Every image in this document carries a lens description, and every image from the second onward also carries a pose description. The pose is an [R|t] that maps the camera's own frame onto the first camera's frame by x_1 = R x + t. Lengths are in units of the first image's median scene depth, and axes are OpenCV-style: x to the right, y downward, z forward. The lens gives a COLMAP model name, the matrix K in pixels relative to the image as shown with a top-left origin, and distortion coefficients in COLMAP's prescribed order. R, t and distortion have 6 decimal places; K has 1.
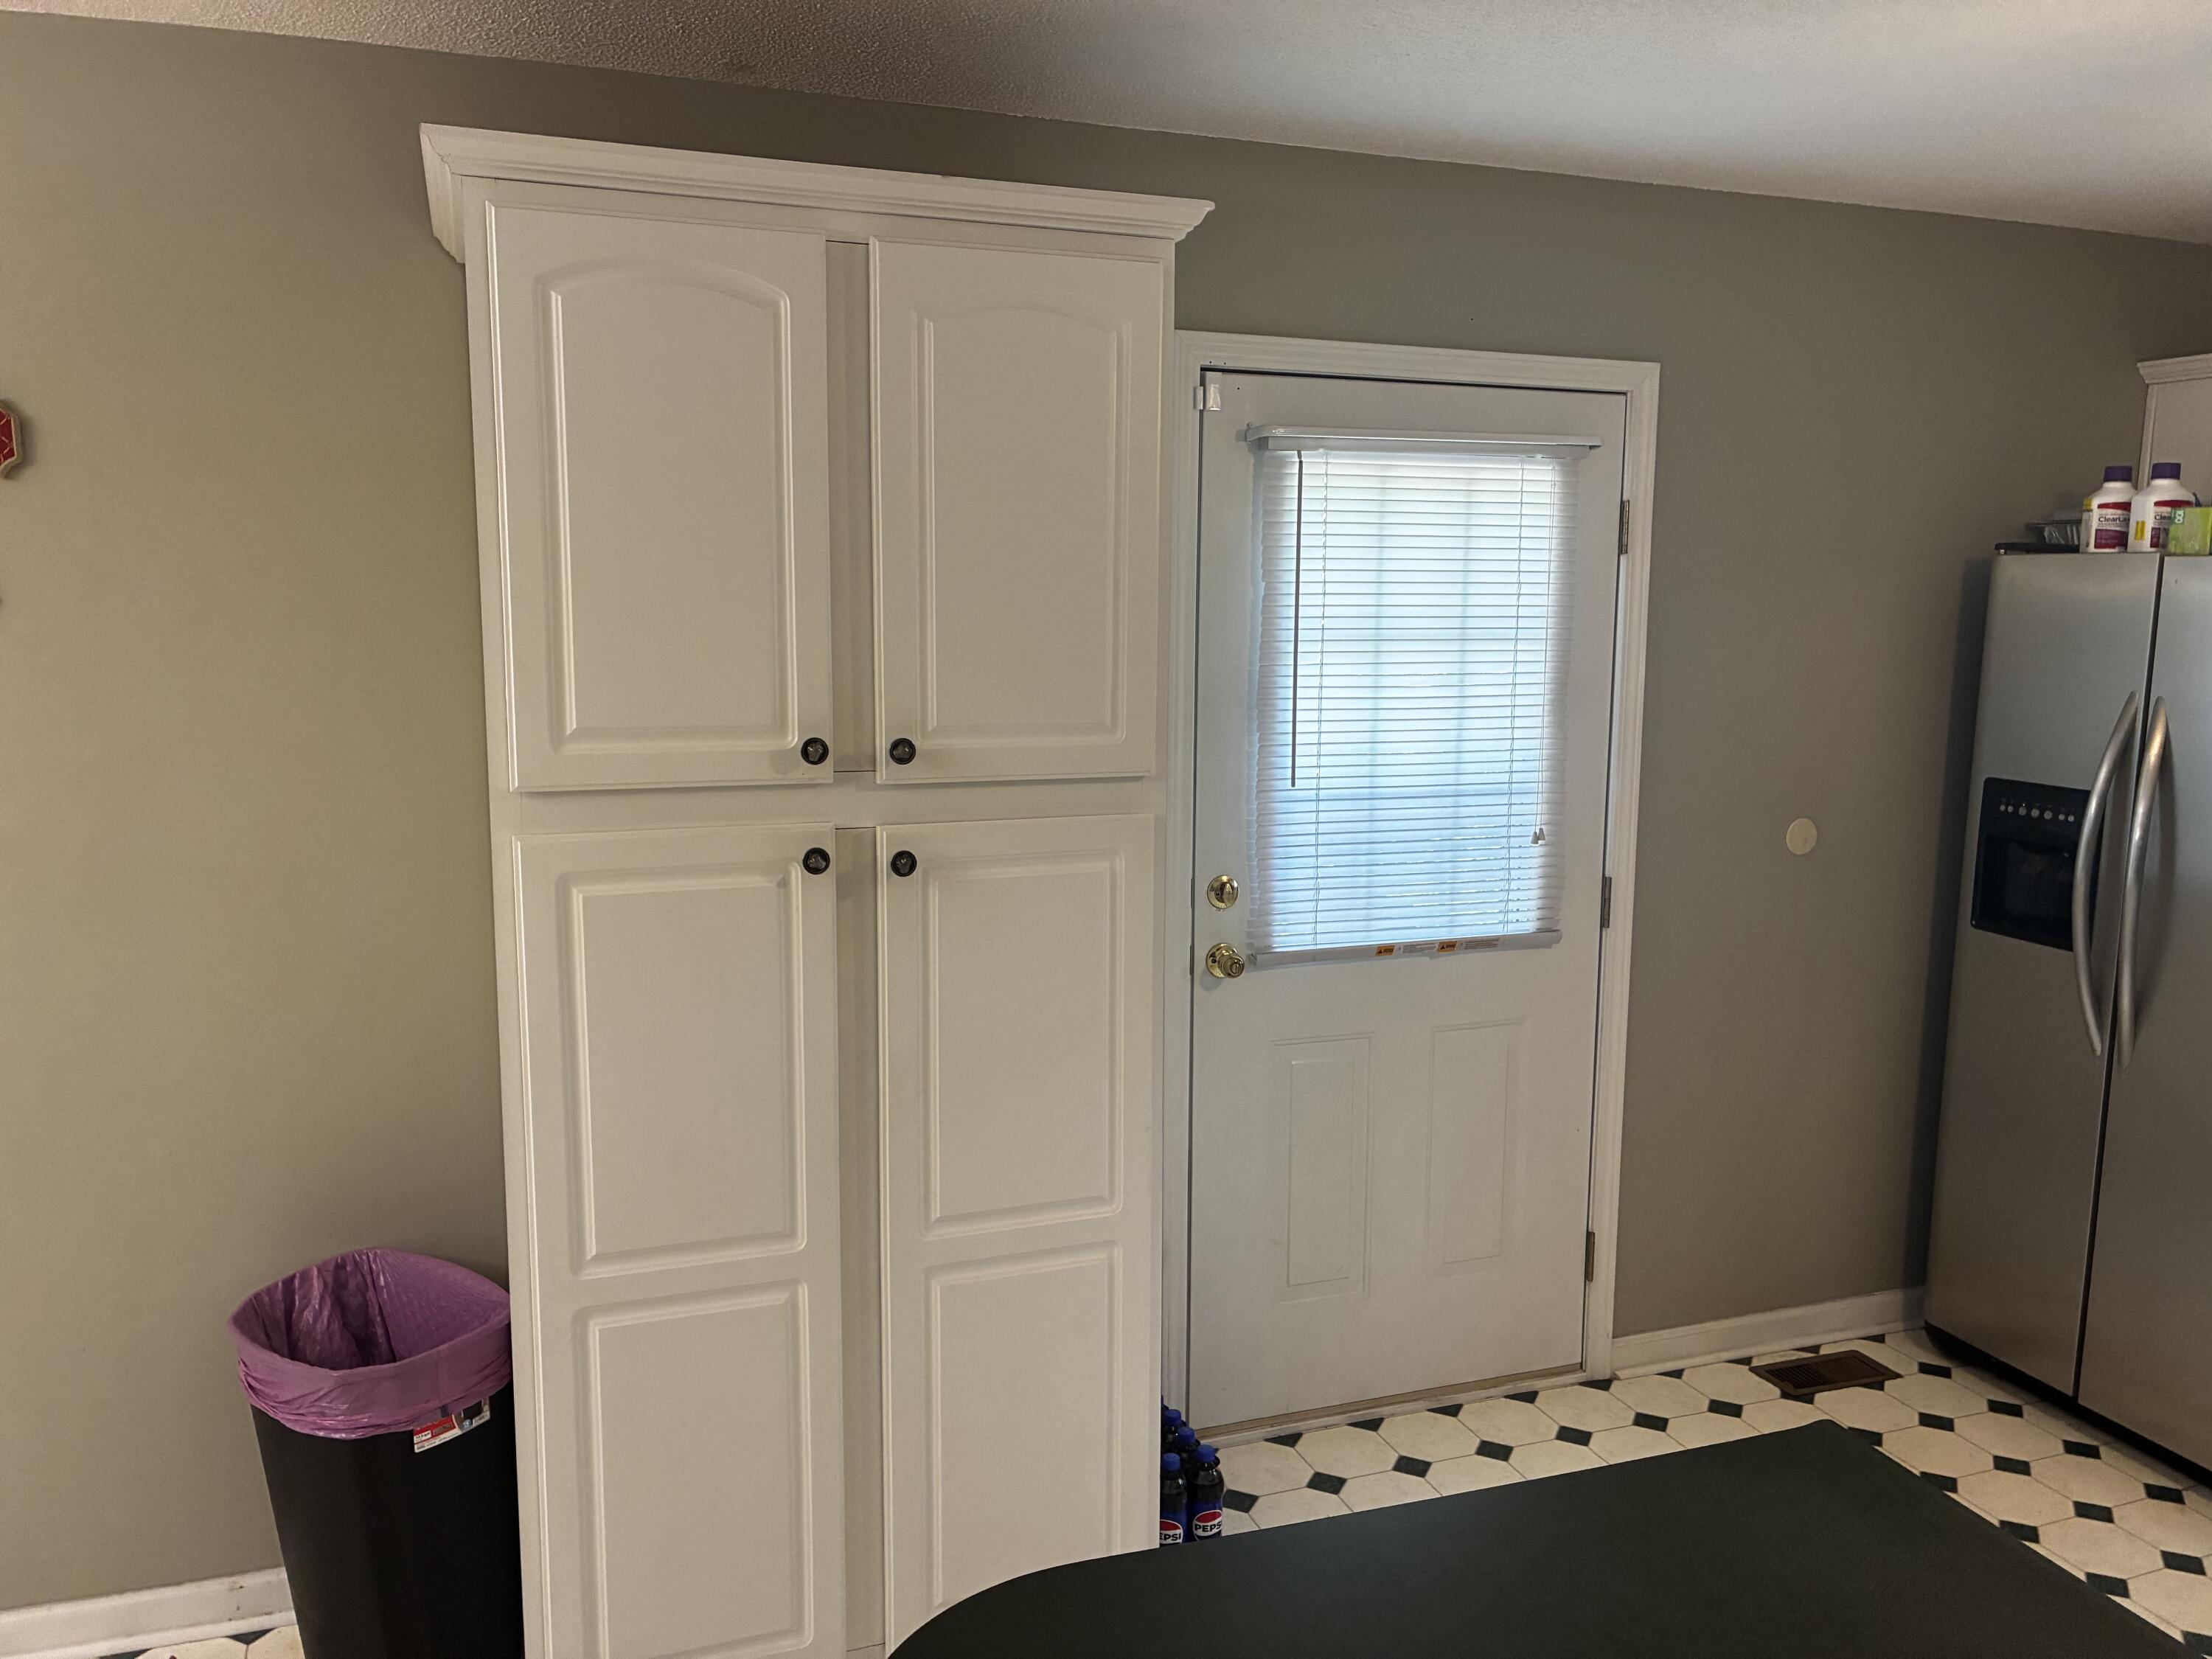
lens RADIAL K [[1669.8, 0, 1103.2], [0, 1669.8, 823.2], [0, 0, 1]] dist [0.028930, -0.014357]
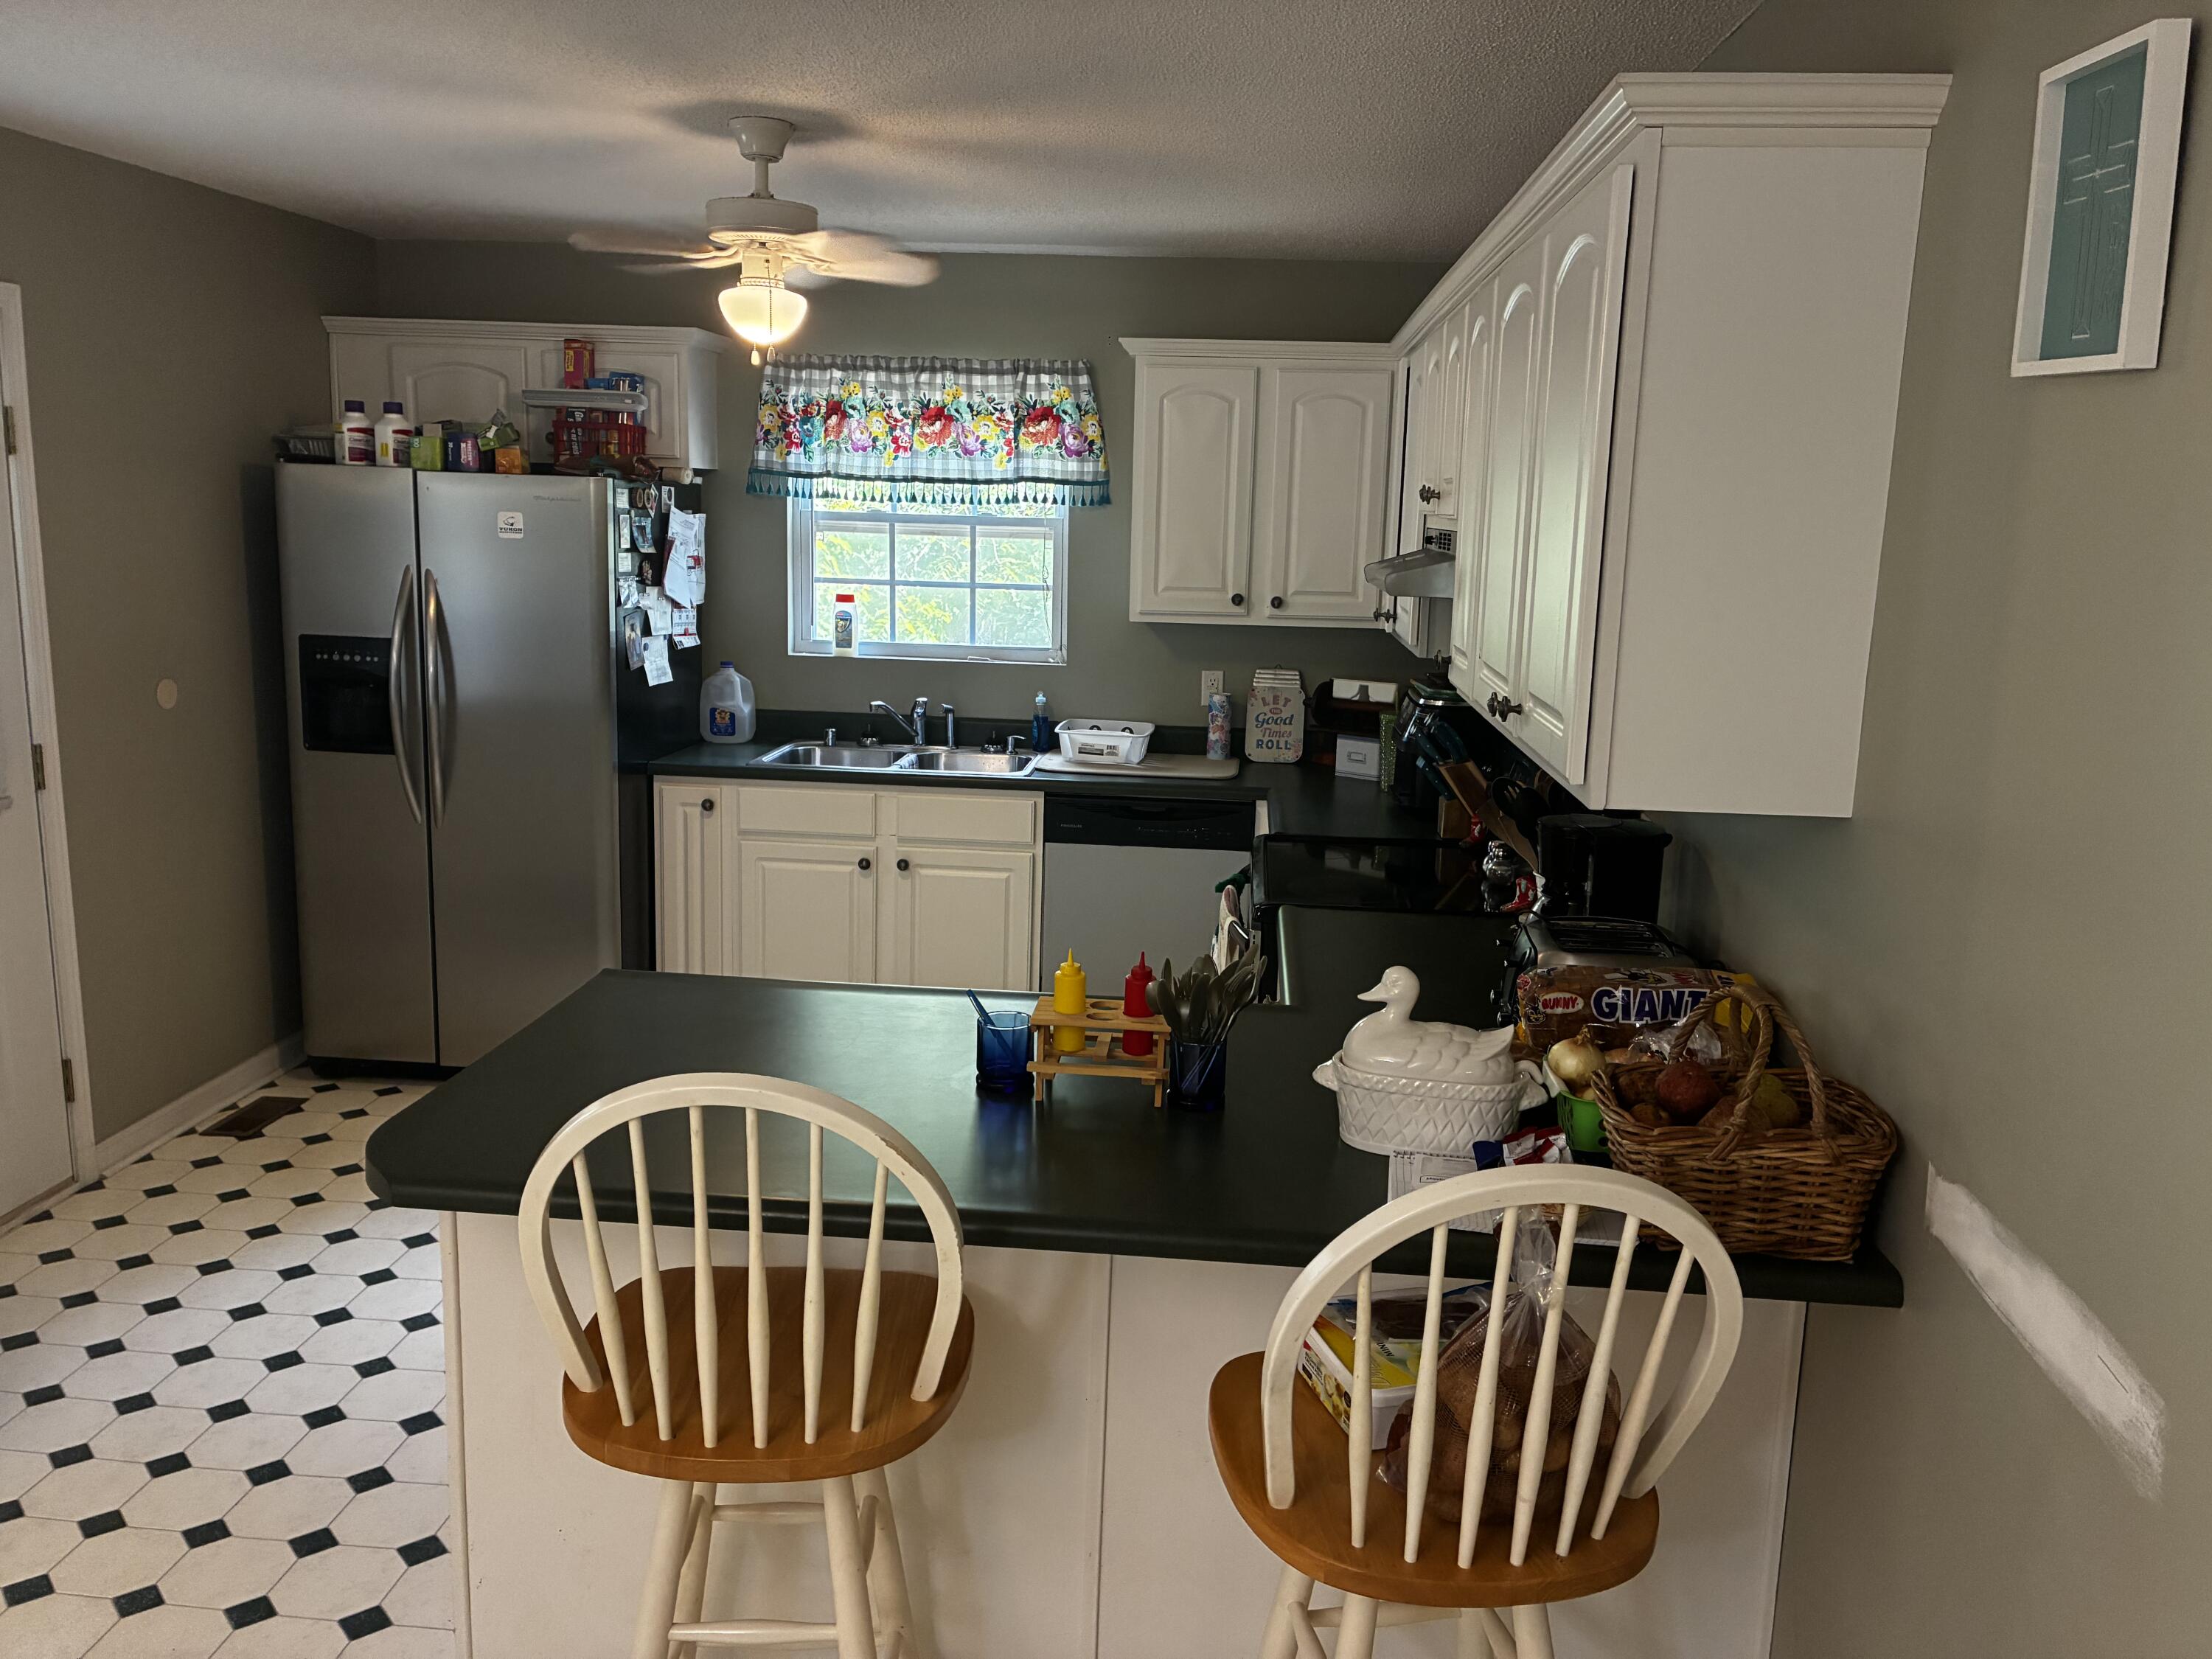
lens RADIAL K [[1669.8, 0, 1105.5], [0, 1669.8, 823.3], [0, 0, 1]] dist [0.028930, -0.014357]
pose [[0.420982, -0.168450, 0.891290, -0.399830], [0.096917, 0.985333, 0.140447, -0.005147], [-0.901877, 0.027255, 0.431133, -0.127270]]
